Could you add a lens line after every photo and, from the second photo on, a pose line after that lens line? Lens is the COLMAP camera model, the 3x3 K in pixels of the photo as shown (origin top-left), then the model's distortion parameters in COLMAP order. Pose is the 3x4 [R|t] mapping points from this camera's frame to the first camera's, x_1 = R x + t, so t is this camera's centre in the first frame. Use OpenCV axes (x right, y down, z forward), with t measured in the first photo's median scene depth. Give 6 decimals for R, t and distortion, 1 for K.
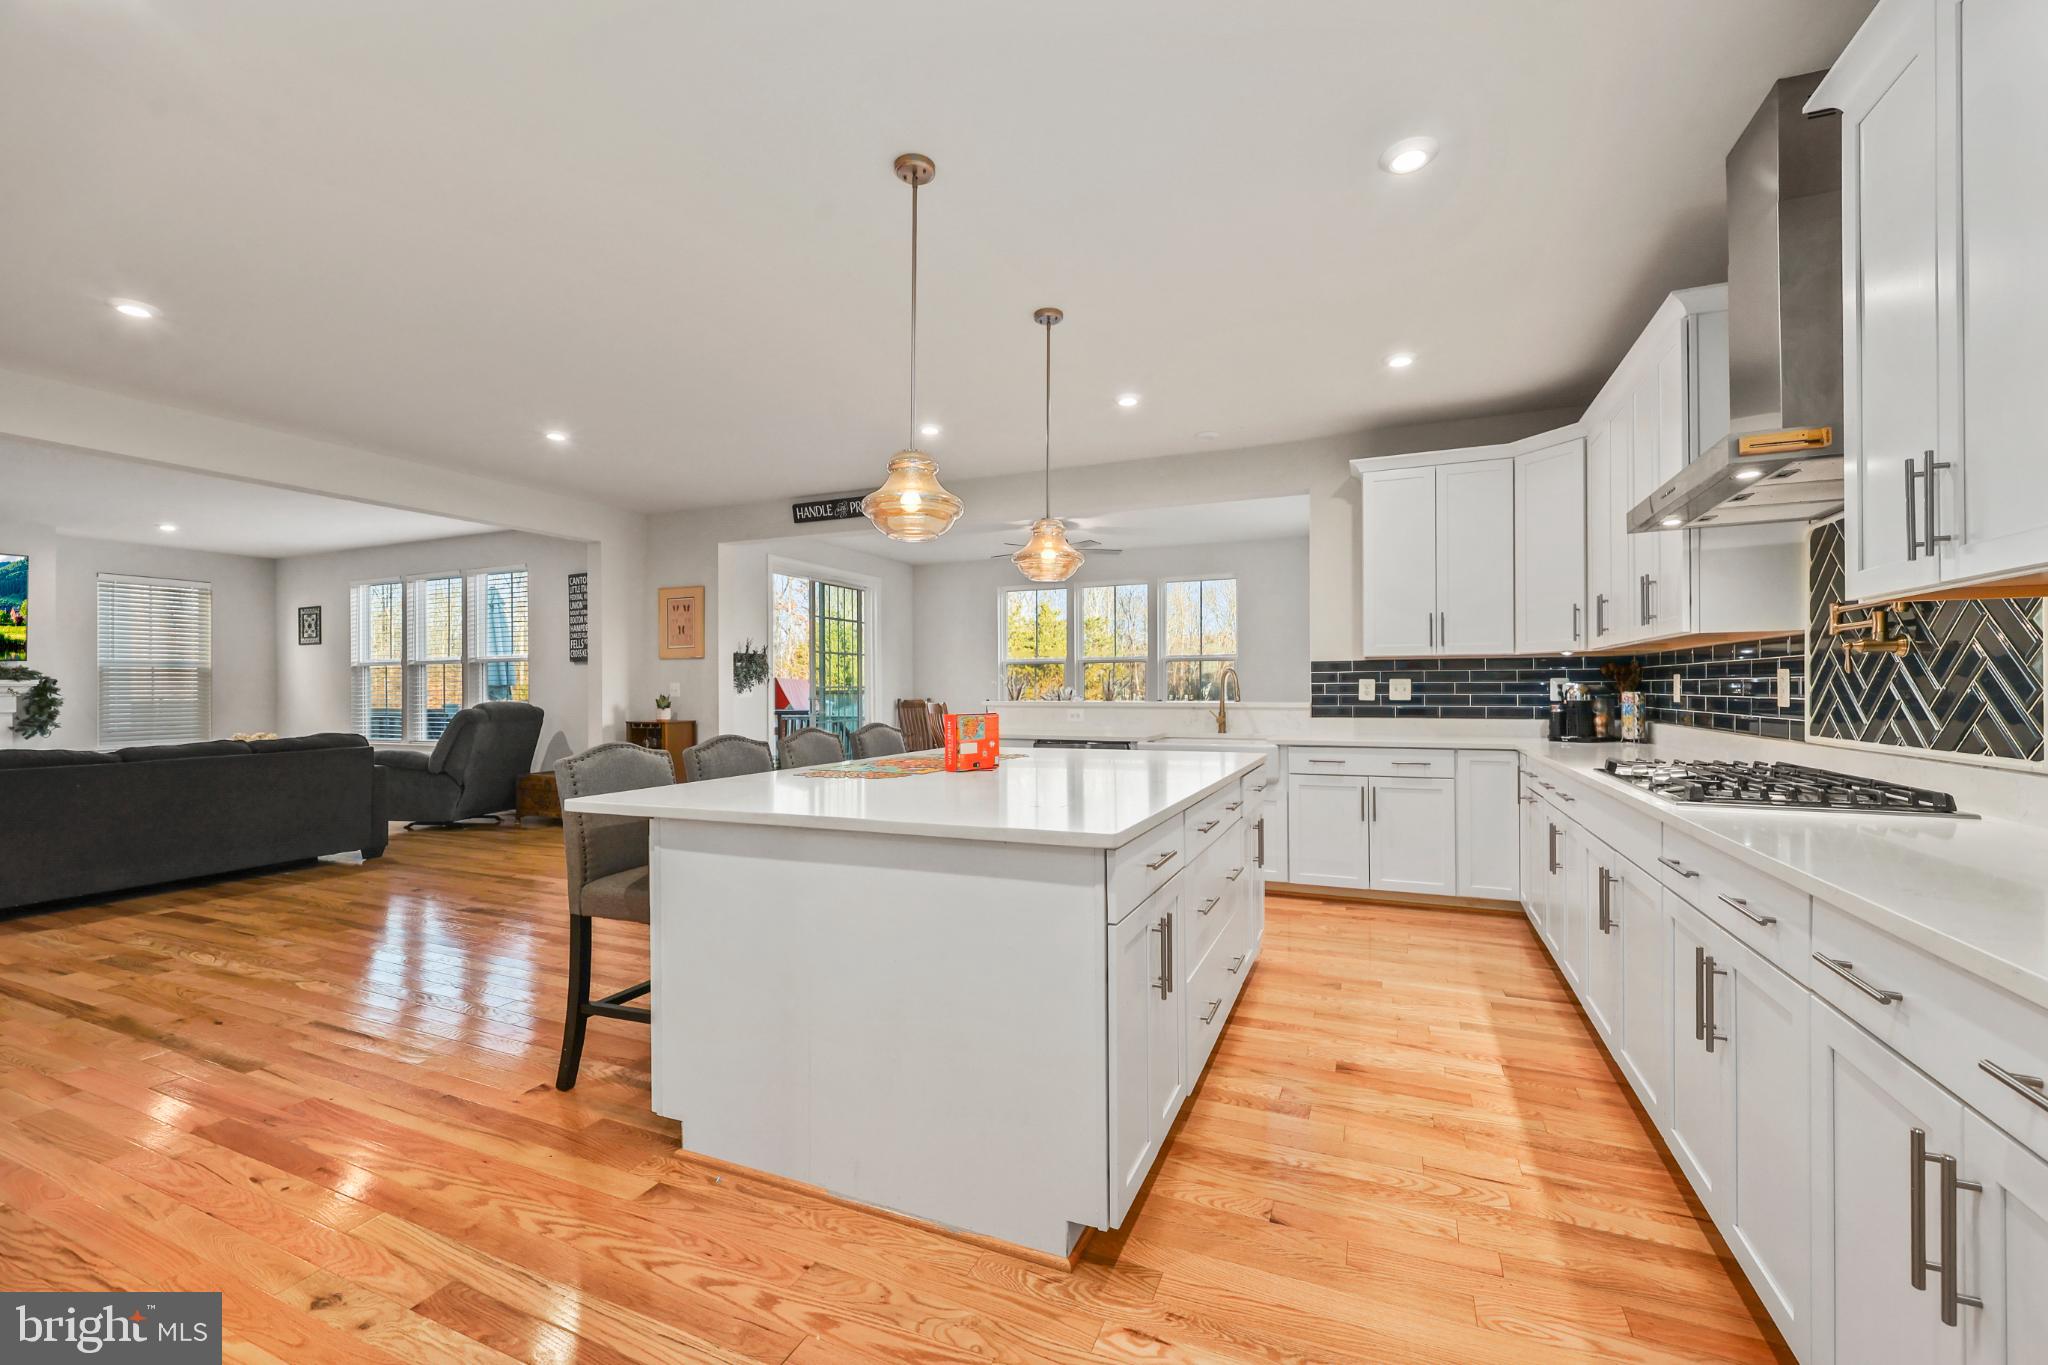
lens RADIAL K [[839.3, 0, 1021.8], [0, 839.3, 679.0], [0, 0, 1]] dist [-0.009844, 0.001942]
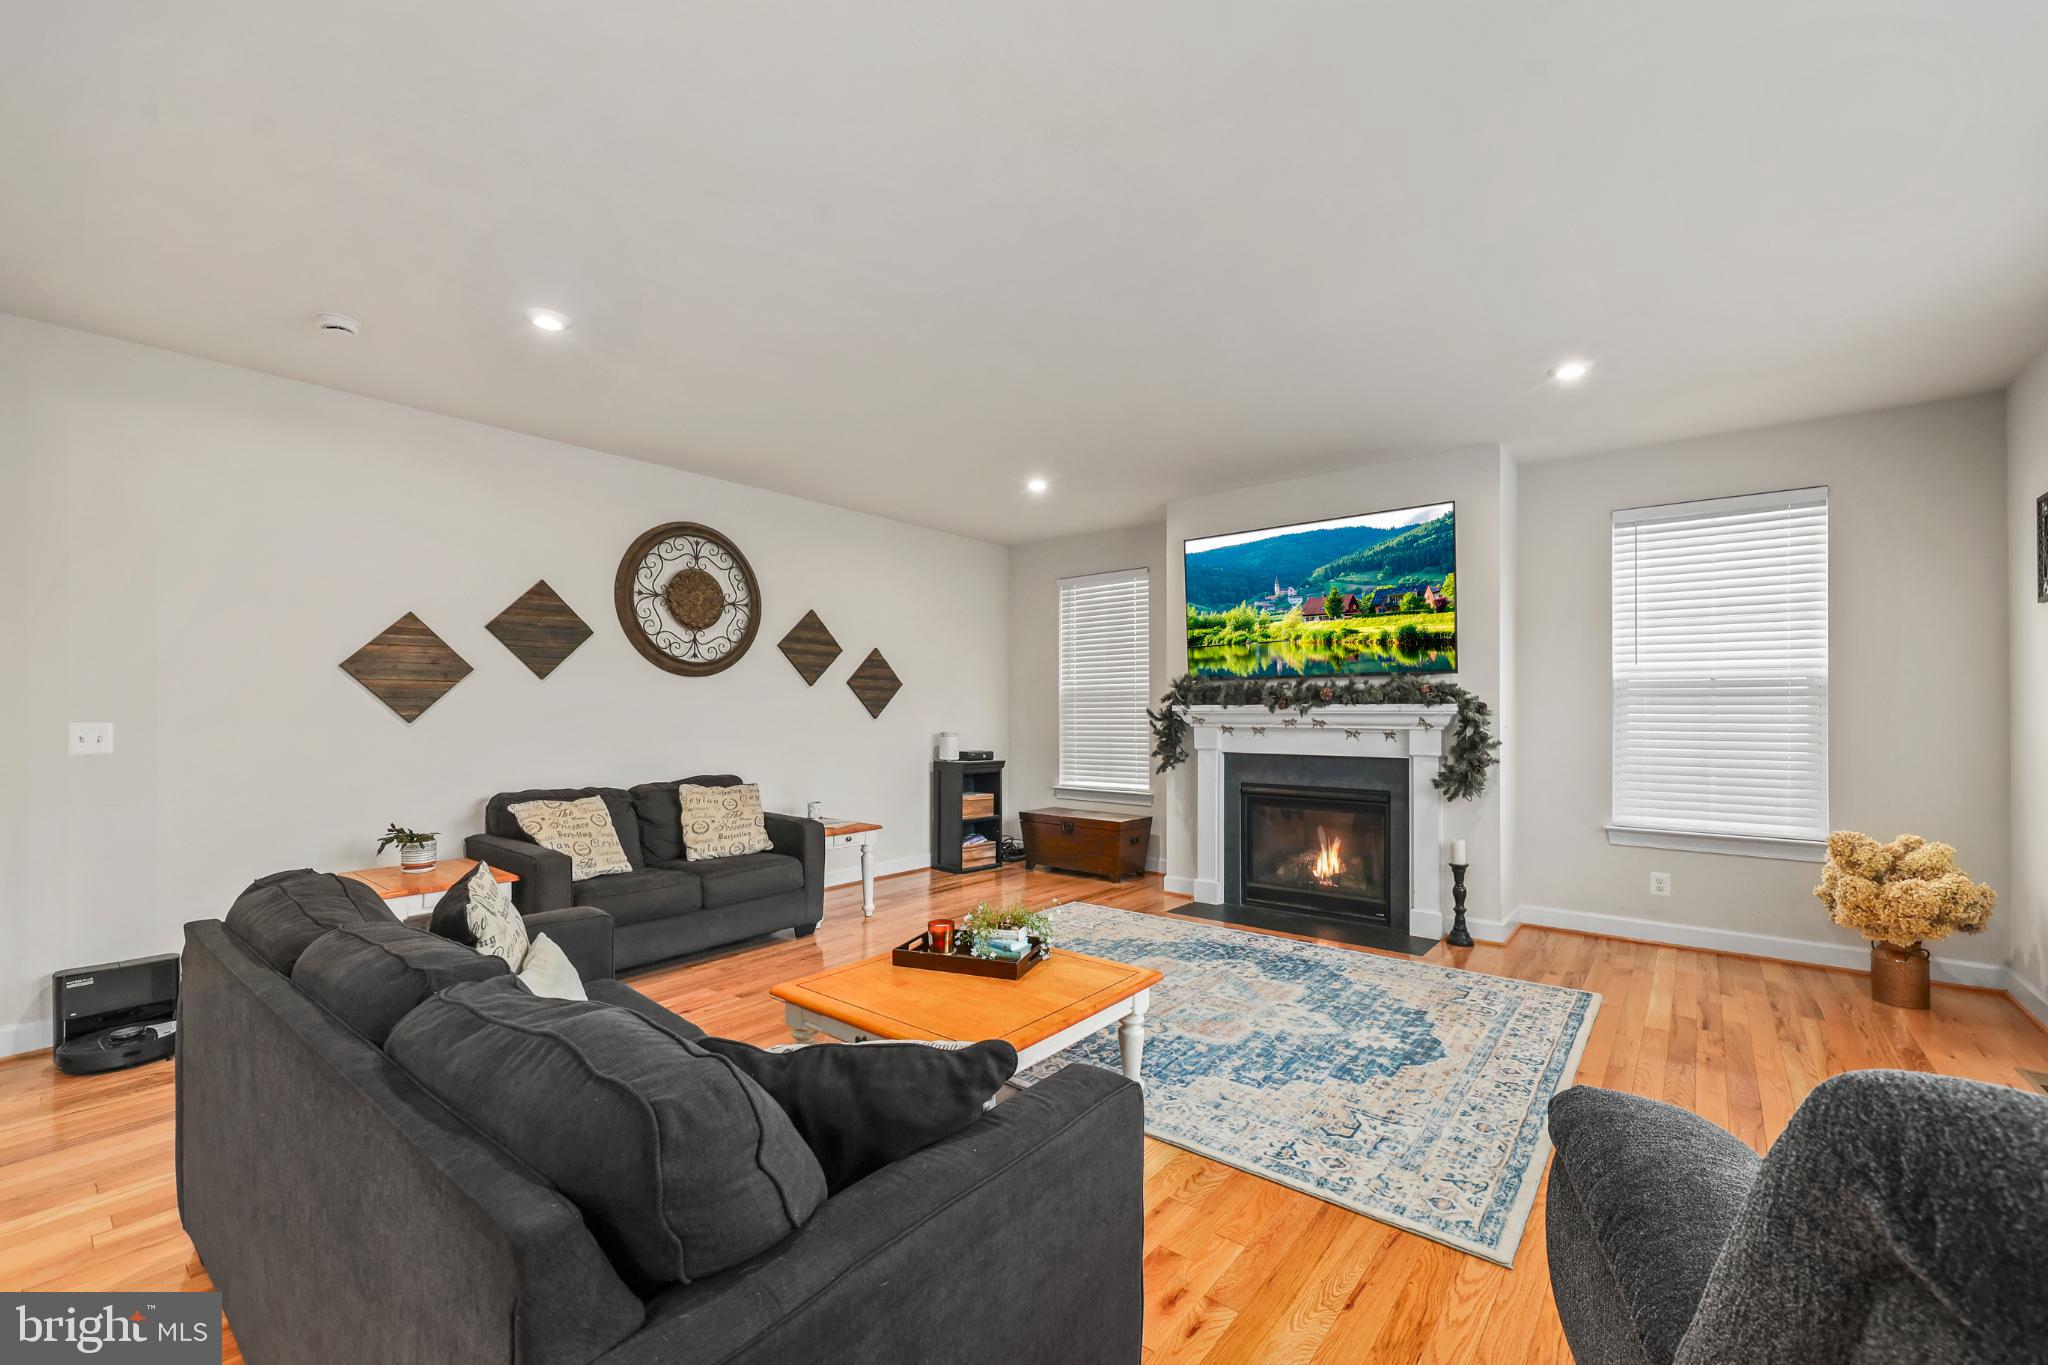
lens RADIAL K [[839.3, 0, 1056.2], [0, 839.3, 724.4], [0, 0, 1]] dist [-0.009844, 0.001942]
pose [[-0.247820, 0.020491, -0.968589, -0.782995], [0.012828, 0.999758, 0.017869, 0.002349], [0.968721, -0.007997, -0.248022, 1.292185]]
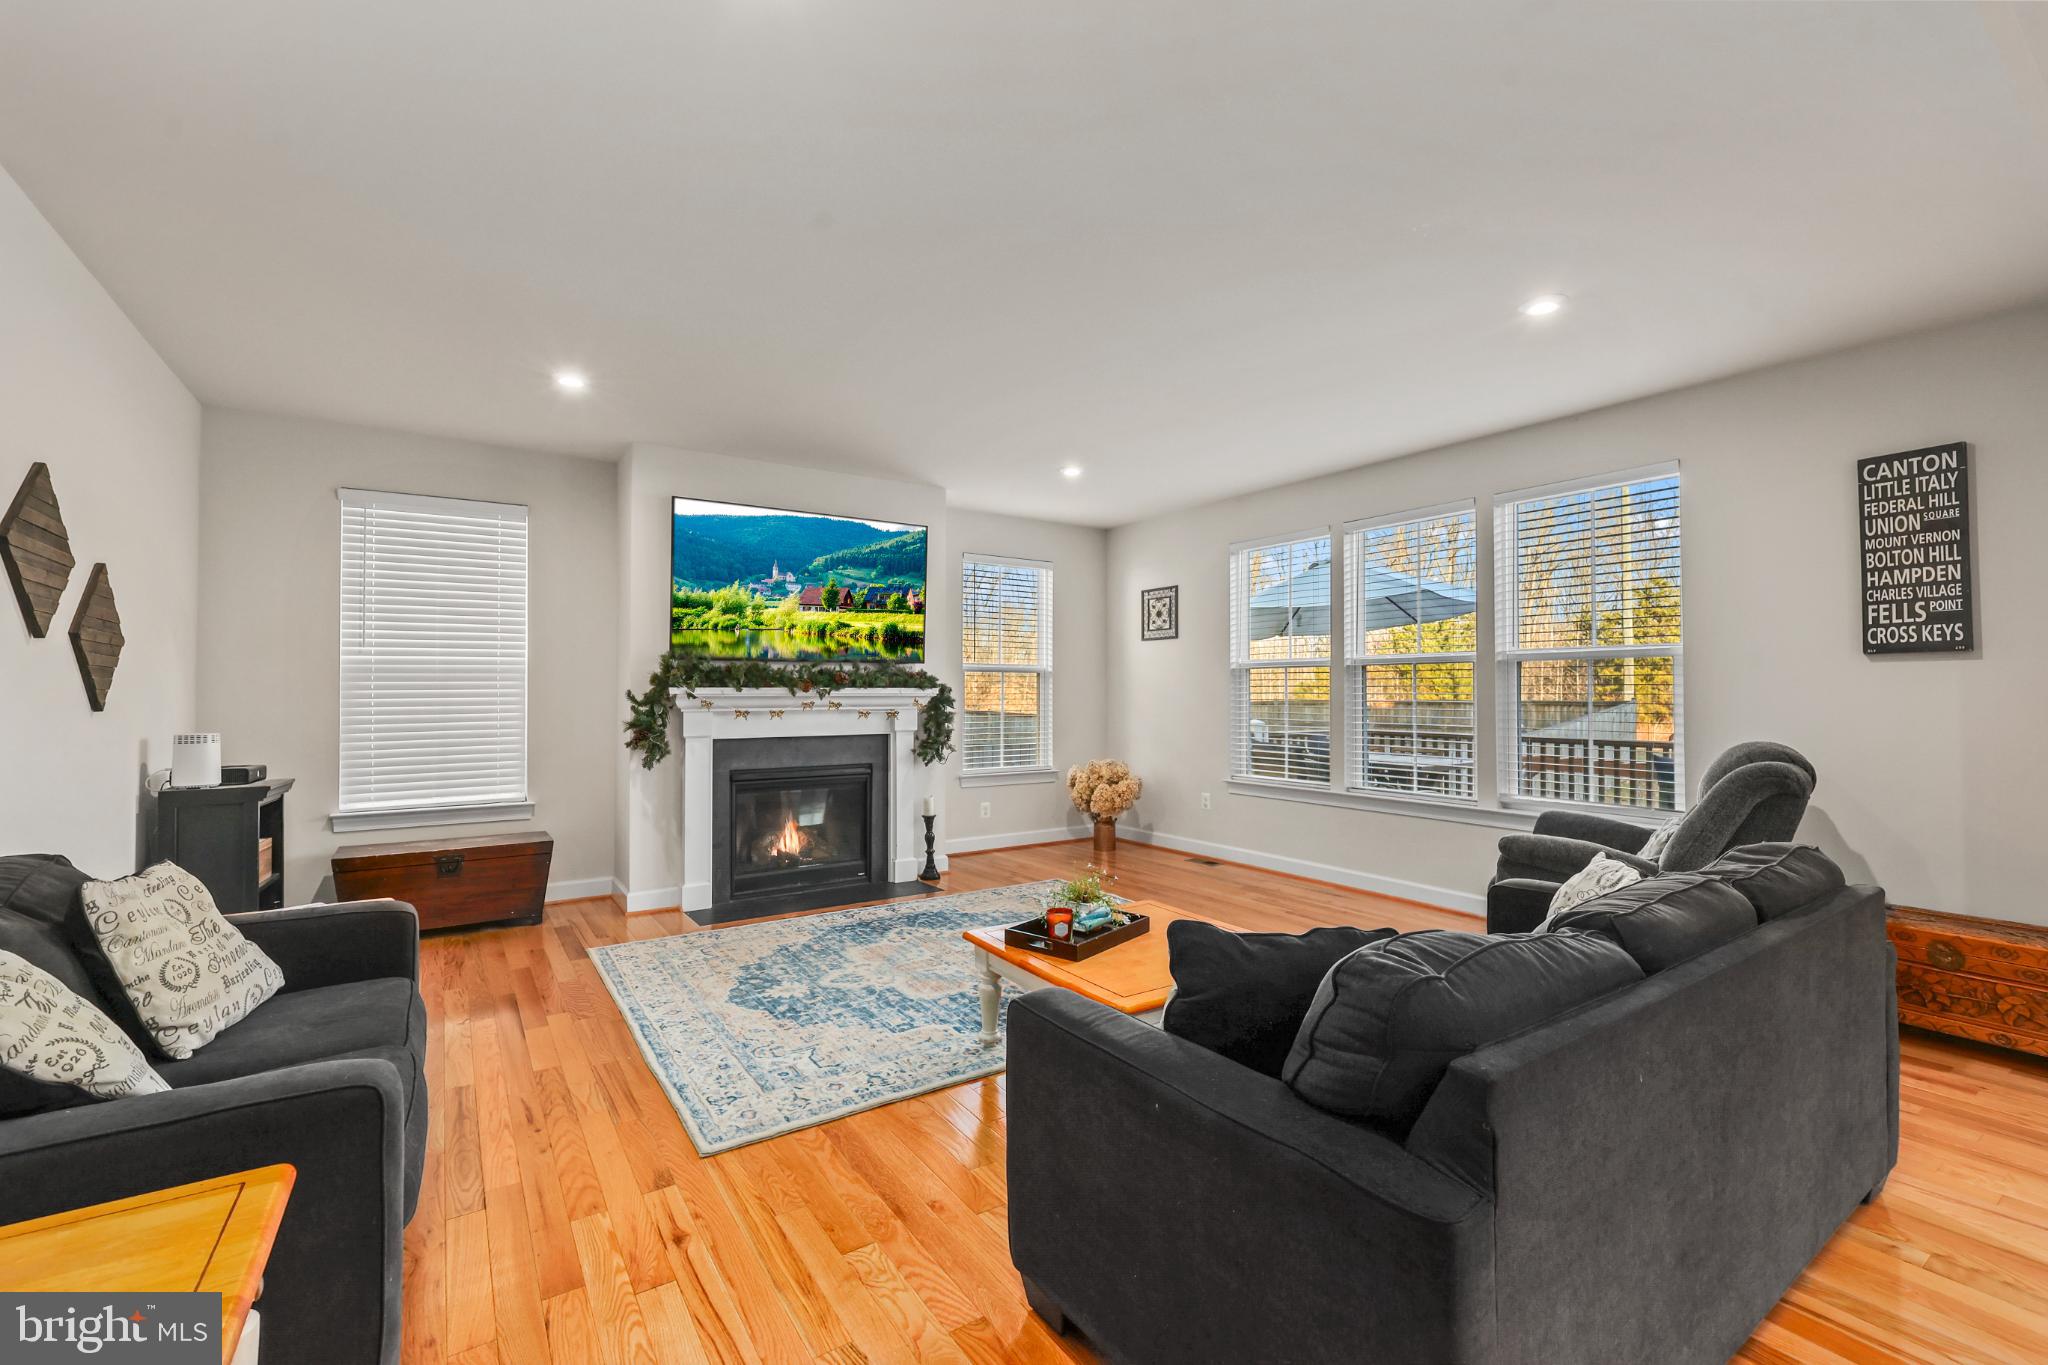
lens RADIAL K [[839.3, 0, 1028.6], [0, 839.3, 693.8], [0, 0, 1]] dist [-0.009844, 0.001942]
pose [[0.845106, 0.007155, -0.534551, -1.039934], [0.001146, 0.999884, 0.015195, -0.008446], [0.534598, -0.013453, 0.845000, 0.582026]]
